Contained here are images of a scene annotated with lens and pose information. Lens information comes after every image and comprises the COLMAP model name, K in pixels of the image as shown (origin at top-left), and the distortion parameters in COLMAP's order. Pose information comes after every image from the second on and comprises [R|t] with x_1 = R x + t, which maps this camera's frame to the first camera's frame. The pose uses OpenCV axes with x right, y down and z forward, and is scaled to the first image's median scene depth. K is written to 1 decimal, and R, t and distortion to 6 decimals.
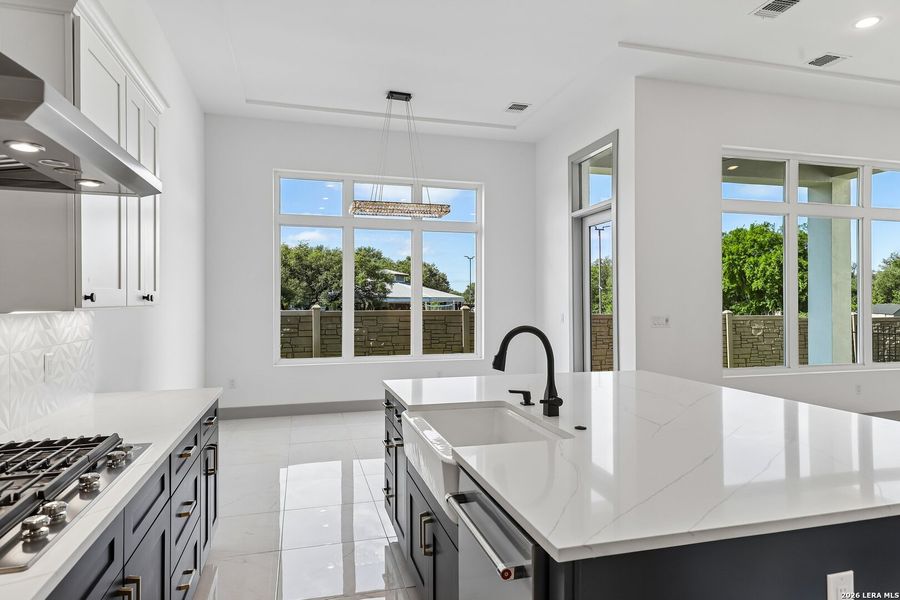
lens RADIAL K [[540.1, 0, 456.6], [0, 540.1, 297.0], [0, 0, 1]] dist [0.006229, 0.001216]
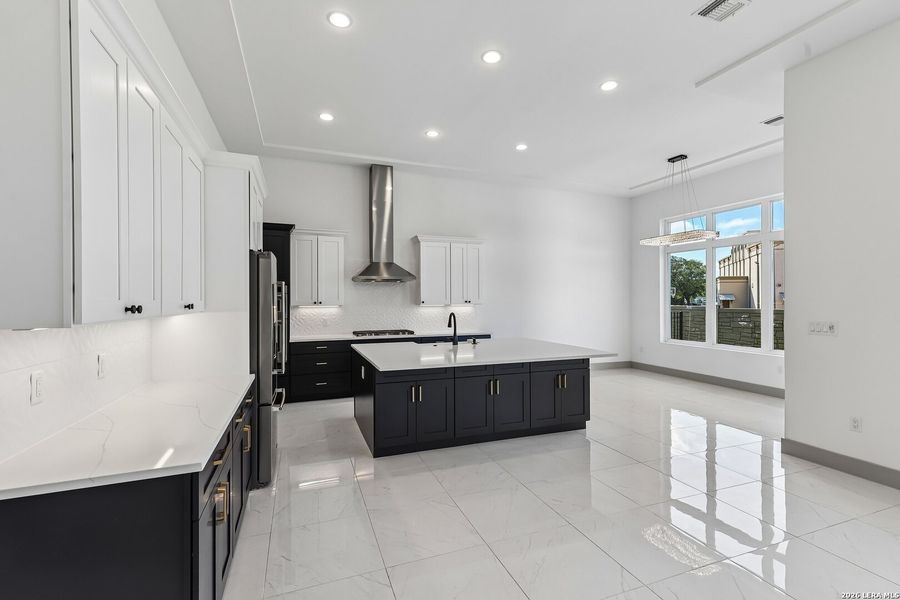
lens RADIAL K [[412.9, 0, 459.1], [0, 412.9, 298.0], [0, 0, 1]] dist [-0.000475, -0.000702]
pose [[0.109503, -0.007237, -0.993960, 0.753393], [0.010827, 0.999923, -0.006088, -0.003858], [0.993927, -0.010095, 0.109573, 0.253519]]
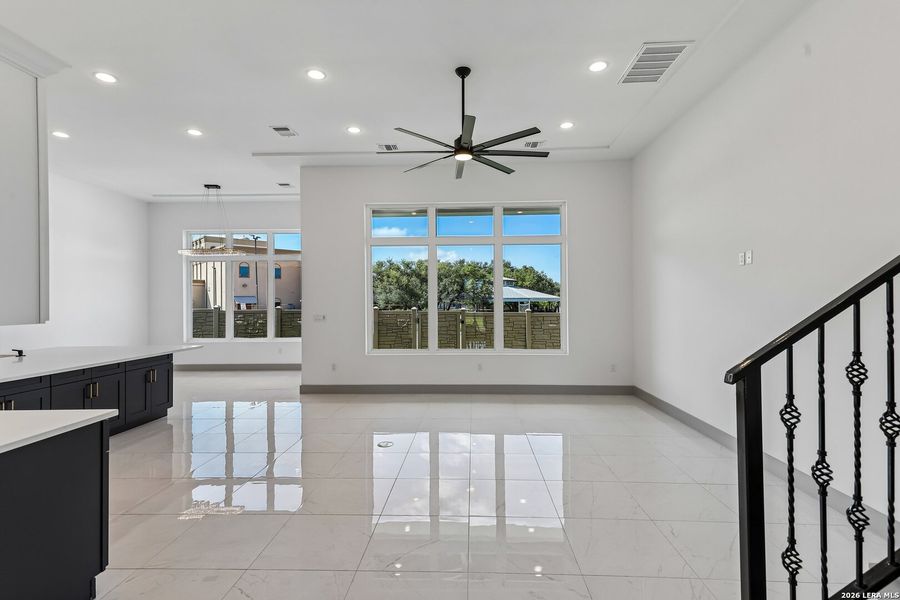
lens RADIAL K [[412.9, 0, 457.8], [0, 412.9, 299.8], [0, 0, 1]] dist [-0.000475, -0.000702]
pose [[0.957449, -0.007156, -0.288514, 0.845055], [0.008780, 0.999952, 0.004336, -0.008067], [0.288469, -0.006685, 0.957466, -0.029985]]
